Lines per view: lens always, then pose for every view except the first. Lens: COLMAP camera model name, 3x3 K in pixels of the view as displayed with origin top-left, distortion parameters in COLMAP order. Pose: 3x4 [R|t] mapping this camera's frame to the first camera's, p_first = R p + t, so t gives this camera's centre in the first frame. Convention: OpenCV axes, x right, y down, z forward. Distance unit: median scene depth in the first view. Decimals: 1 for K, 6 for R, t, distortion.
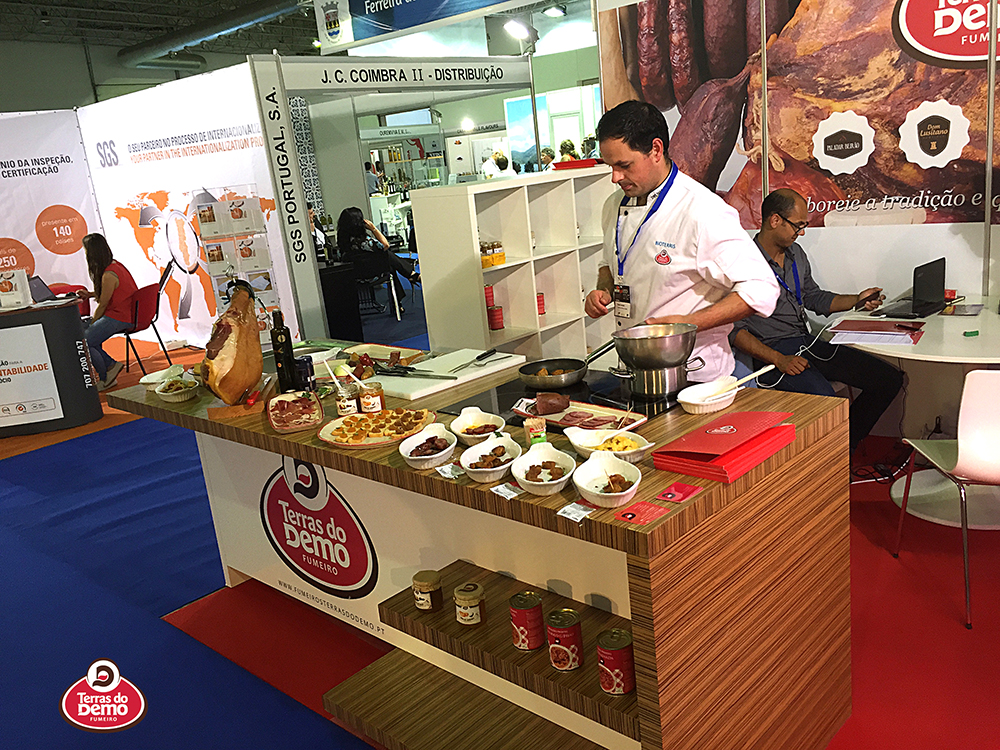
lens RADIAL K [[862.4, 0, 501.9], [0, 862.4, 376.9], [0, 0, 1]] dist [0.087035, -0.087129]
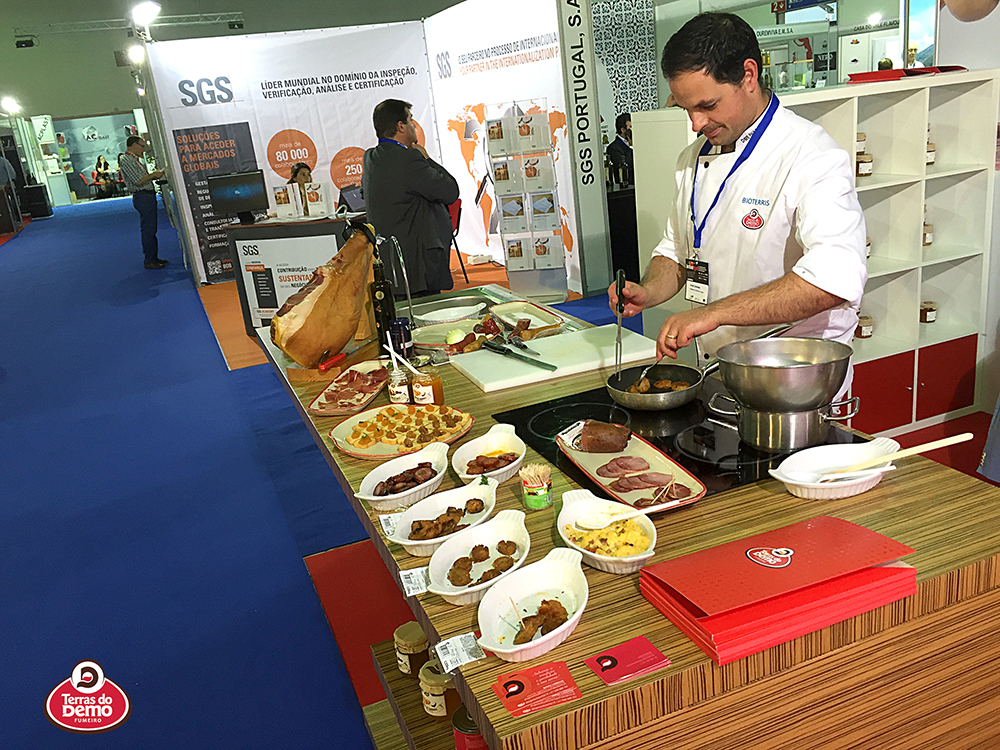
lens RADIAL K [[862.4, 0, 501.5], [0, 862.4, 375.4], [0, 0, 1]] dist [0.087035, -0.087129]
pose [[0.908097, 0.136501, -0.395888, 0.247188], [-0.096894, 0.988218, 0.118477, -0.093955], [0.407396, -0.069229, 0.910624, 0.305400]]
